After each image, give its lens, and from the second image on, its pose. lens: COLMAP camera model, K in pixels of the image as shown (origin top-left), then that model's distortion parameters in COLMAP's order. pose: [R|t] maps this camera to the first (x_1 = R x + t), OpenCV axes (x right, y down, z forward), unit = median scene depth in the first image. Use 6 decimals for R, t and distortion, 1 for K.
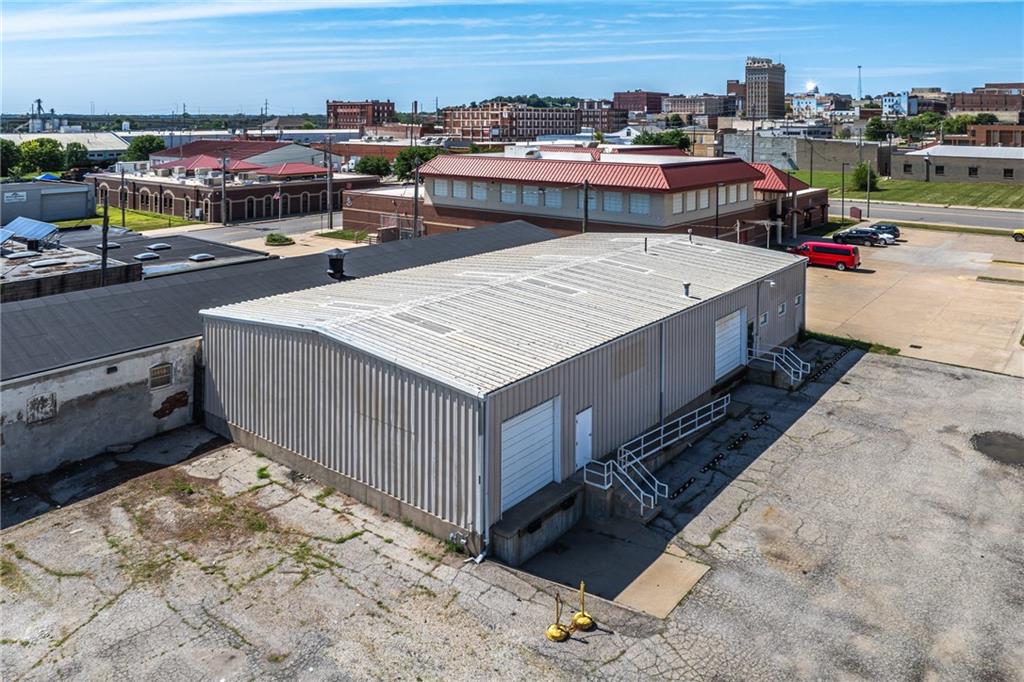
lens RADIAL K [[769.2, 0, 537.1], [0, 769.2, 189.4], [0, 0, 1]] dist [-0.028447, -0.012667]
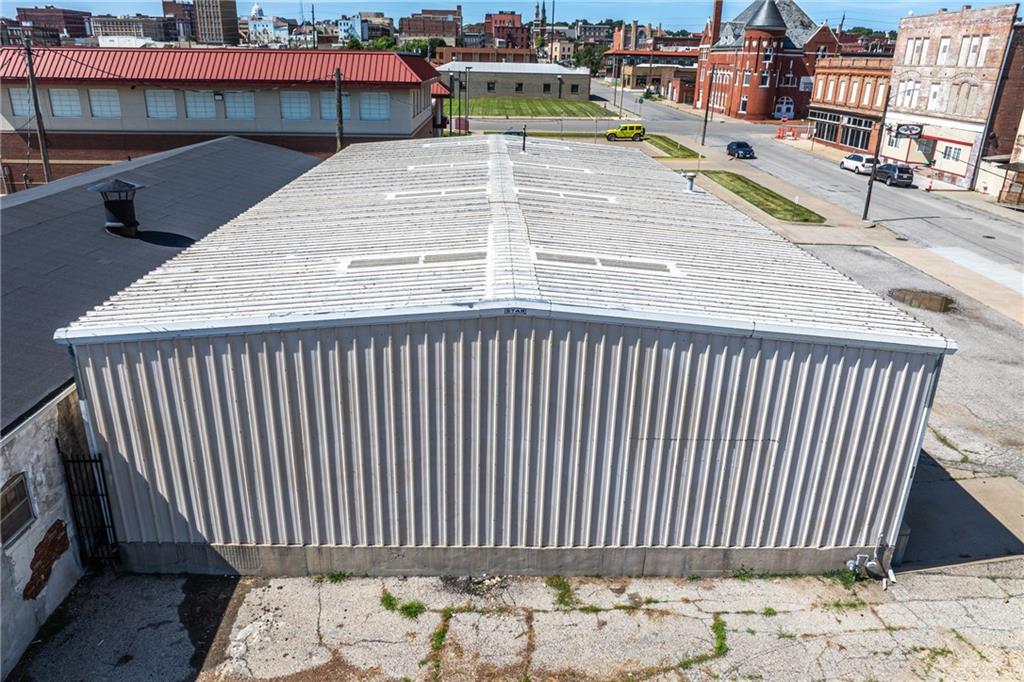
lens RADIAL K [[733.5, 0, 527.0], [0, 733.5, 380.5], [0, 0, 1]] dist [-0.047995, 0.023989]
pose [[0.774608, -0.244960, 0.583075, -0.569083], [0.036172, 0.937594, 0.345845, 0.070914], [-0.631406, -0.246803, 0.735129, 0.661093]]
